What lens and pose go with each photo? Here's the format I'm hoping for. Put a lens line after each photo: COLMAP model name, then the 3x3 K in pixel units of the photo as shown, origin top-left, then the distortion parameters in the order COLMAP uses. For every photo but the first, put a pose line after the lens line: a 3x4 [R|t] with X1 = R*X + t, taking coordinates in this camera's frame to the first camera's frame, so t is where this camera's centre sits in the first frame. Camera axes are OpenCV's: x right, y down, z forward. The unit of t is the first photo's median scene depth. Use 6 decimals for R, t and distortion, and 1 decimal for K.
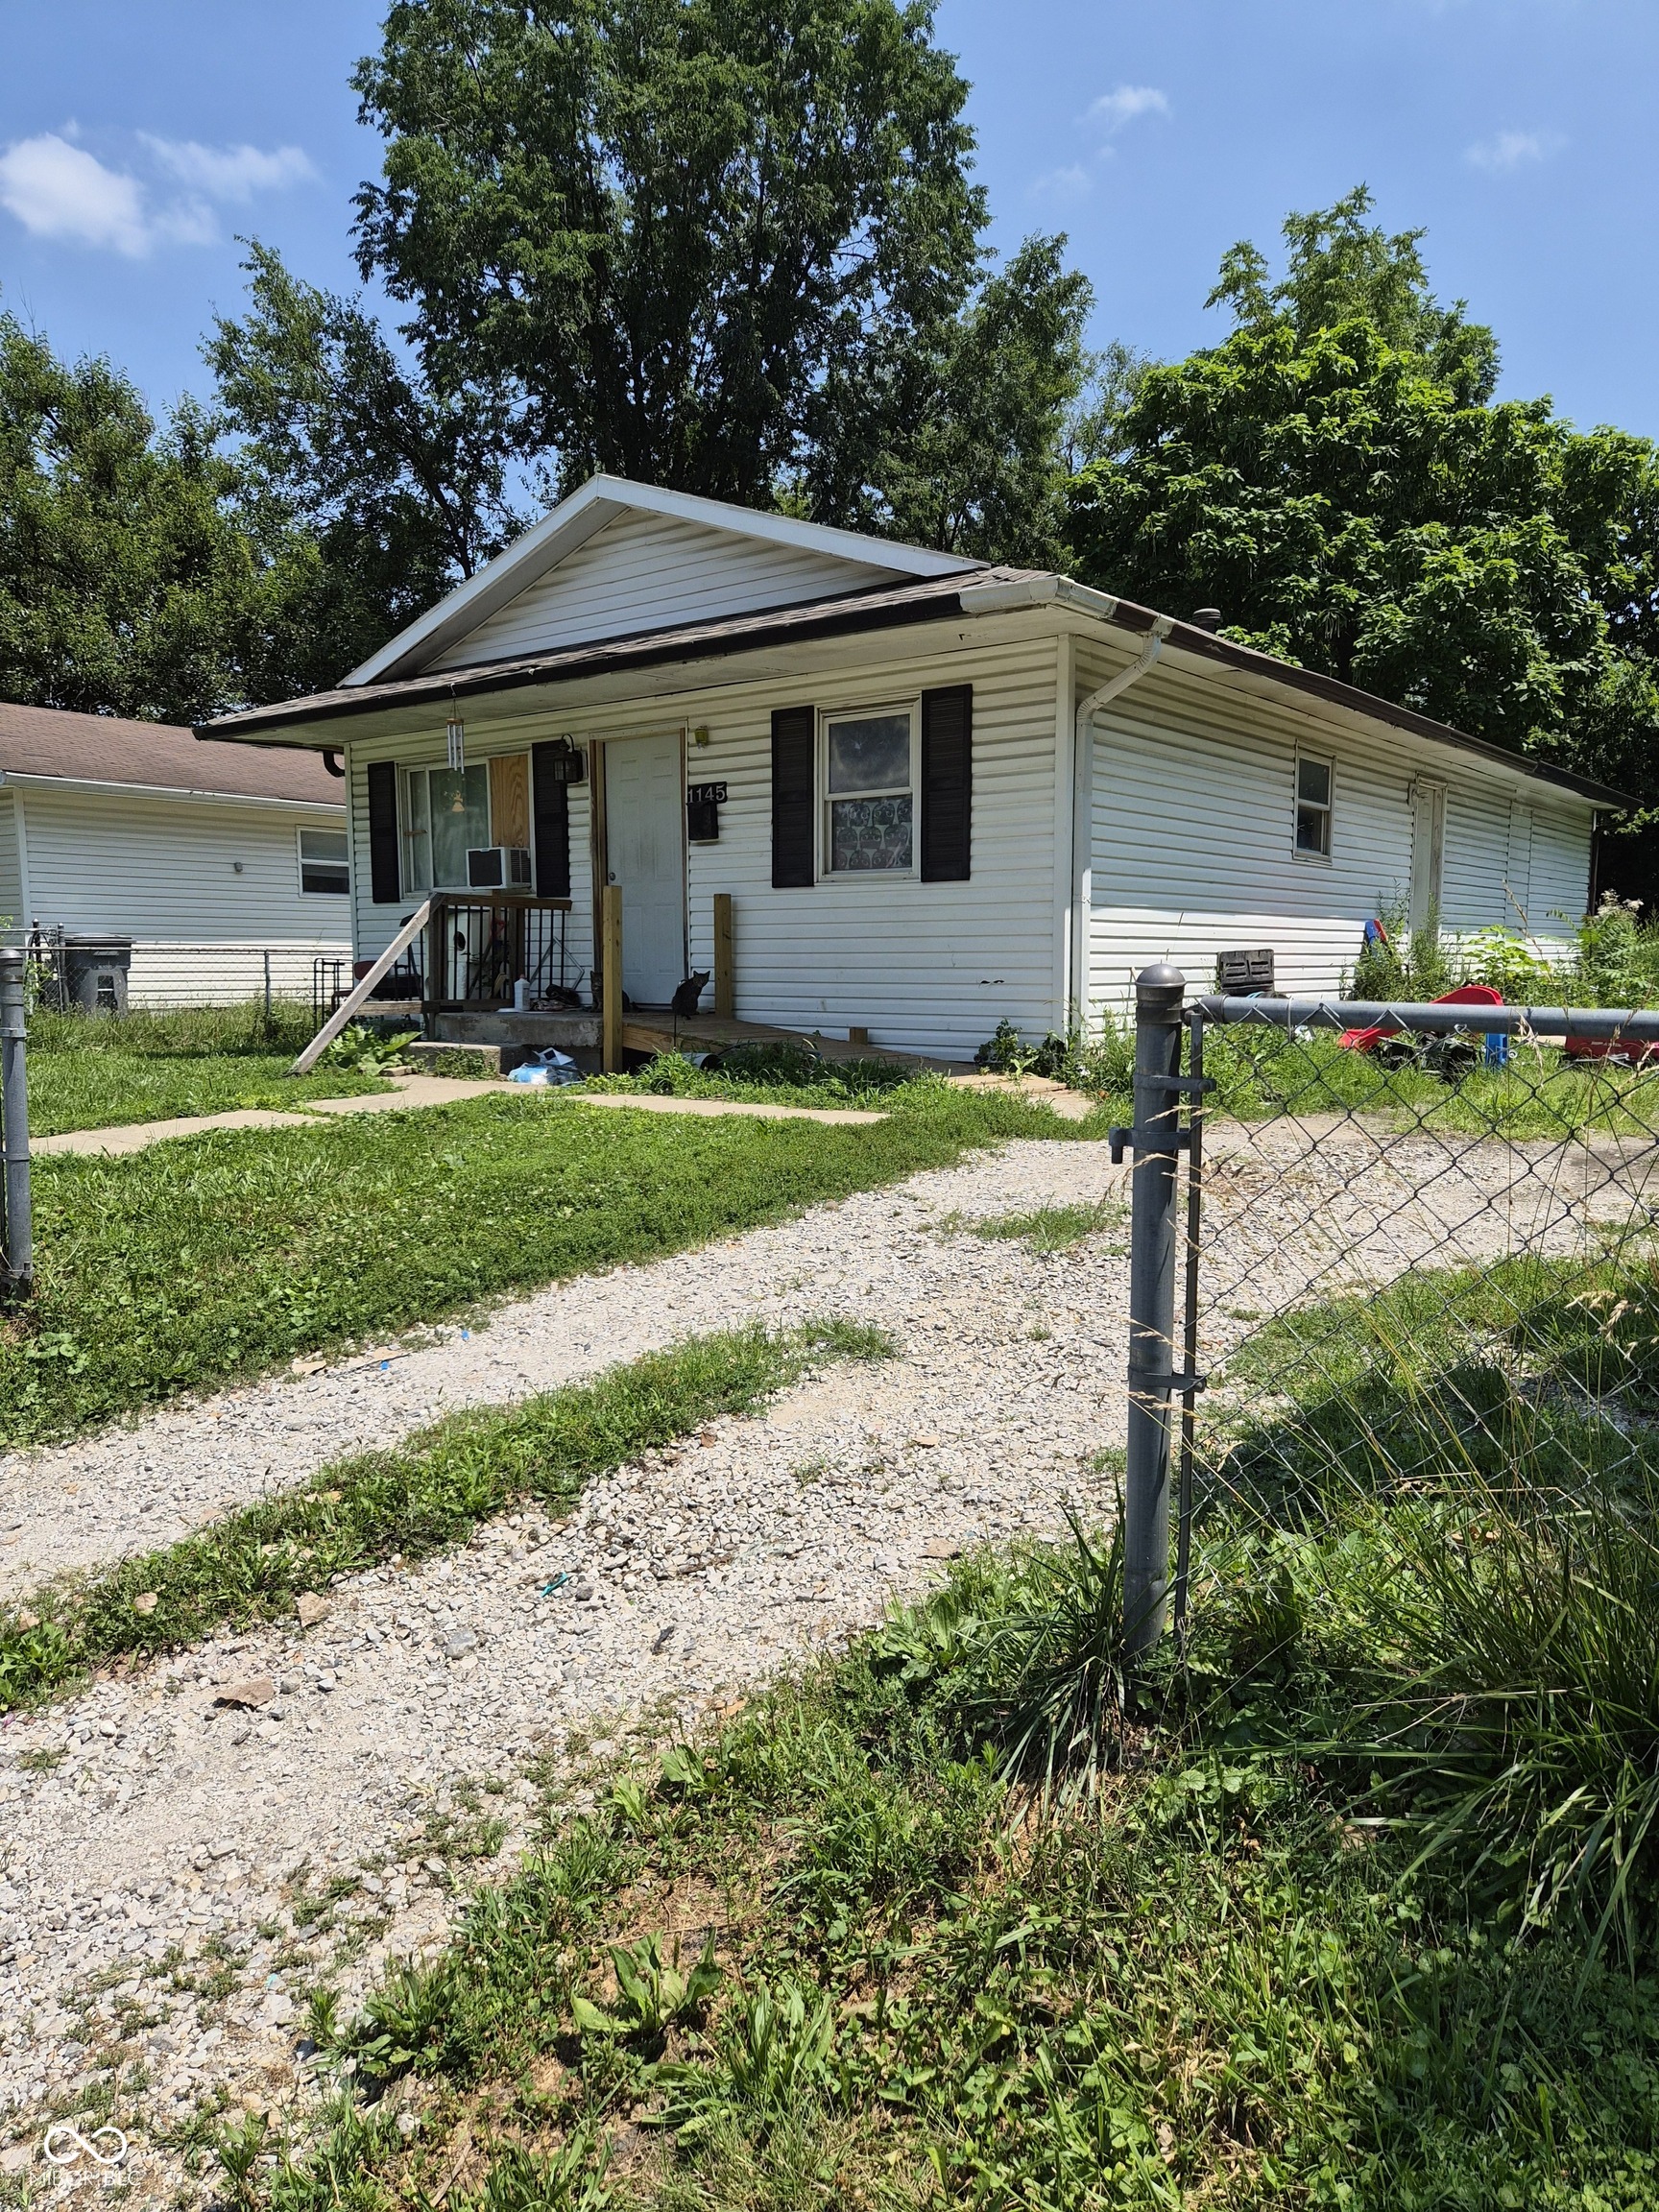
lens RADIAL K [[1503.1, 0, 835.4], [0, 1503.1, 1091.7], [0, 0, 1]] dist [0.020686, -0.001330]
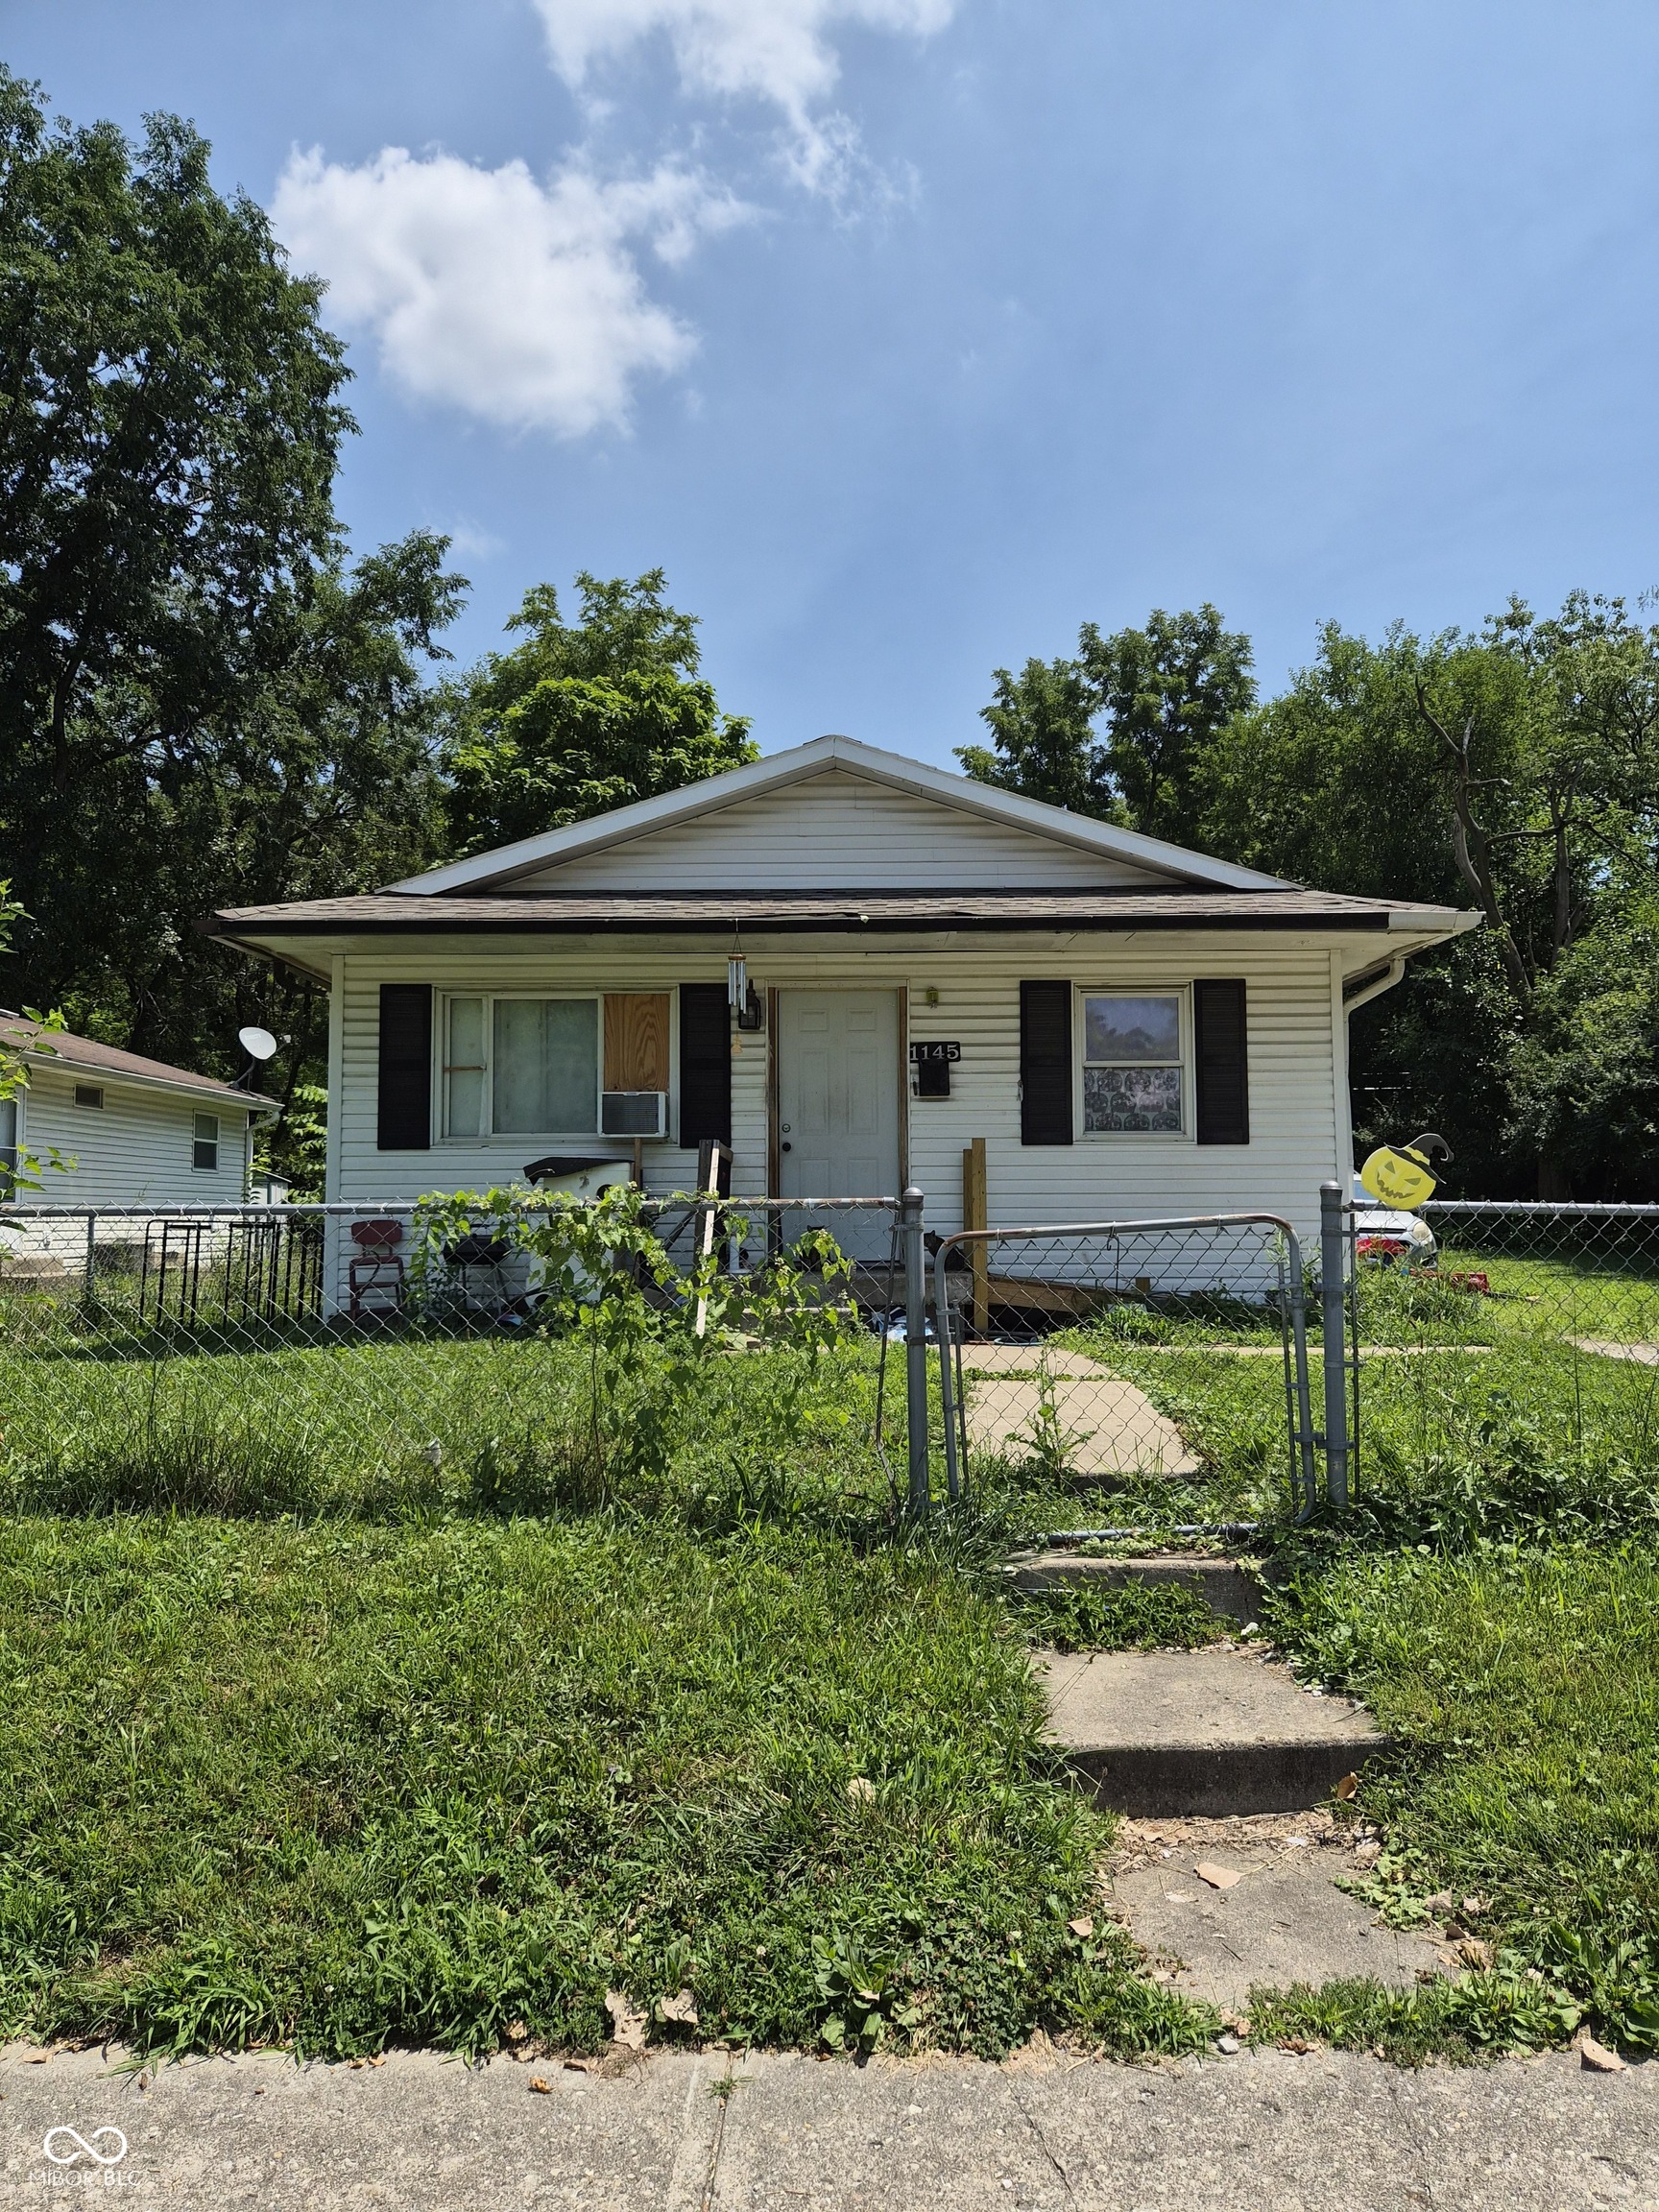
lens RADIAL K [[1503.1, 0, 837.3], [0, 1503.1, 1113.0], [0, 0, 1]] dist [0.020686, -0.001330]
pose [[0.774226, 0.044505, 0.631343, -0.804382], [0.063334, 0.987070, -0.147248, -0.011915], [-0.629733, 0.153989, 0.761396, 0.283567]]
